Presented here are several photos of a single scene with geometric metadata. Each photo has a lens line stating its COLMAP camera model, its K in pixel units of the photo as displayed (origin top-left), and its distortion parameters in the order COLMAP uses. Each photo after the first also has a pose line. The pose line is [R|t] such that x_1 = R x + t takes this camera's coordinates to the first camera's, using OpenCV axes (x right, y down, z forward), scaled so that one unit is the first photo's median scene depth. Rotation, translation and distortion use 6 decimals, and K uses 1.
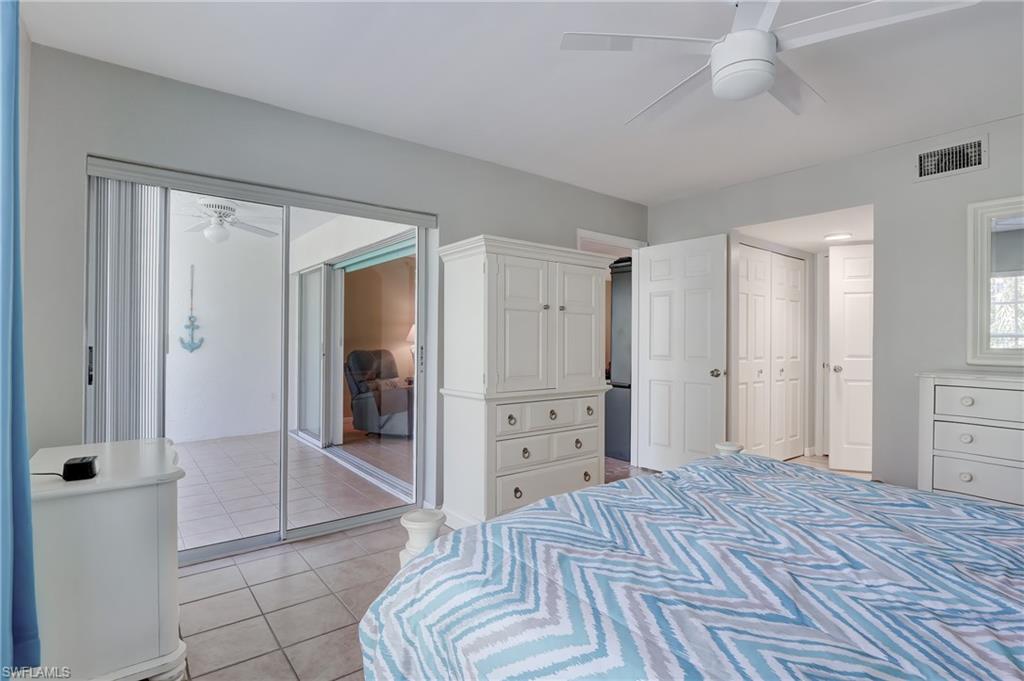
lens RADIAL K [[493.3, 0, 489.8], [0, 493.3, 340.2], [0, 0, 1]] dist [0.001154, 0.000225]
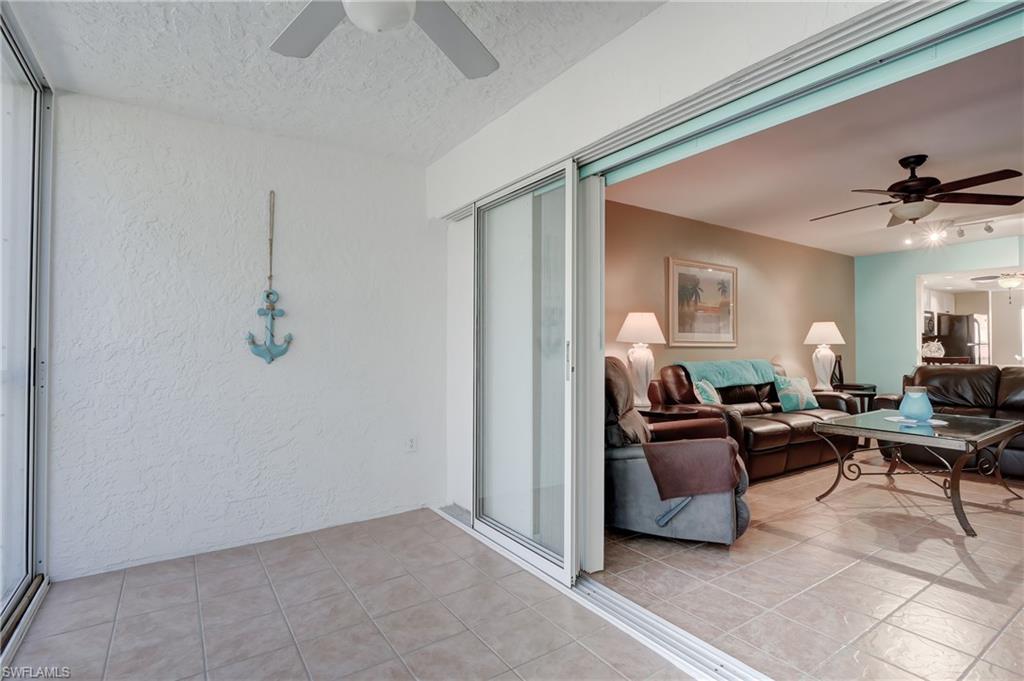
lens RADIAL K [[501.6, 0, 508.2], [0, 501.6, 341.1], [0, 0, 1]] dist [-0.001652, -0.011360]
pose [[0.997983, -0.005428, -0.063243, -0.332549], [0.004850, 0.999945, -0.009290, 0.007925], [0.063290, 0.008965, 0.997955, 0.509060]]
